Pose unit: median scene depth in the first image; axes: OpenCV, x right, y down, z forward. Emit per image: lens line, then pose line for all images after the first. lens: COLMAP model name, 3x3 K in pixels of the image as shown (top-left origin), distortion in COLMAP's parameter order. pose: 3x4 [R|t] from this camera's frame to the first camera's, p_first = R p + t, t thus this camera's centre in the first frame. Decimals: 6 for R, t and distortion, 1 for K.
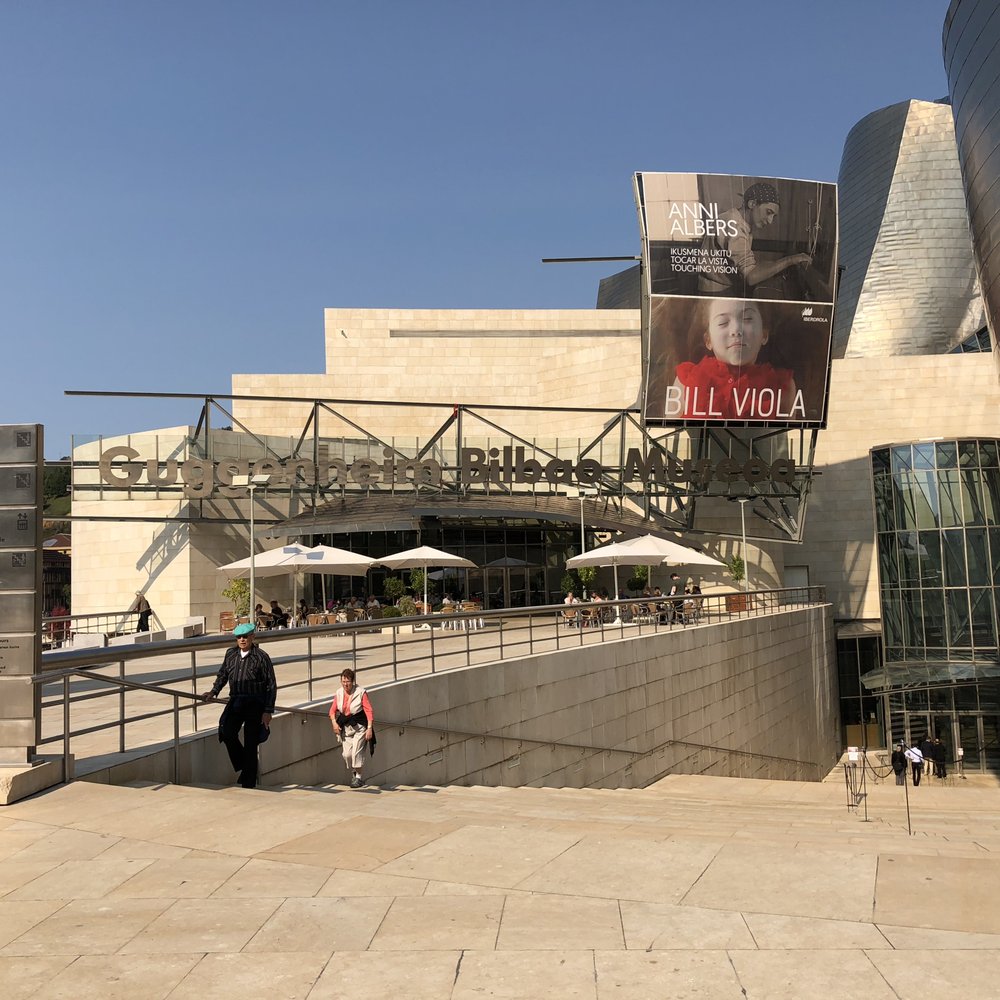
lens RADIAL K [[1086.6, 0, 500.5], [0, 1086.6, 474.7], [0, 0, 1]] dist [0.182659, -0.403430]
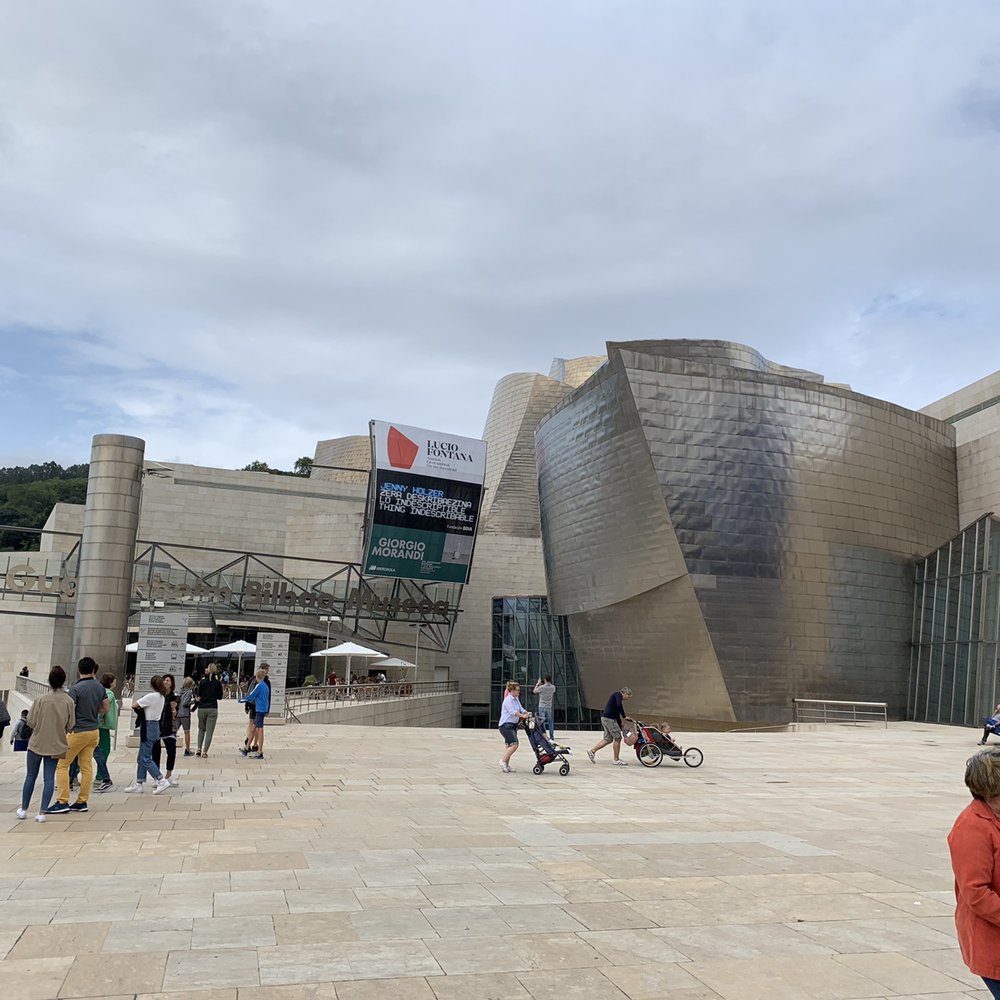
lens RADIAL K [[1086.6, 0, 500.5], [0, 1086.6, 474.7], [0, 0, 1]] dist [0.182659, -0.403430]
pose [[0.943956, 0.114191, 0.309690, -0.180497], [-0.089597, 0.991668, -0.092556, -0.057038], [-0.317679, 0.059622, 0.946322, -0.560998]]
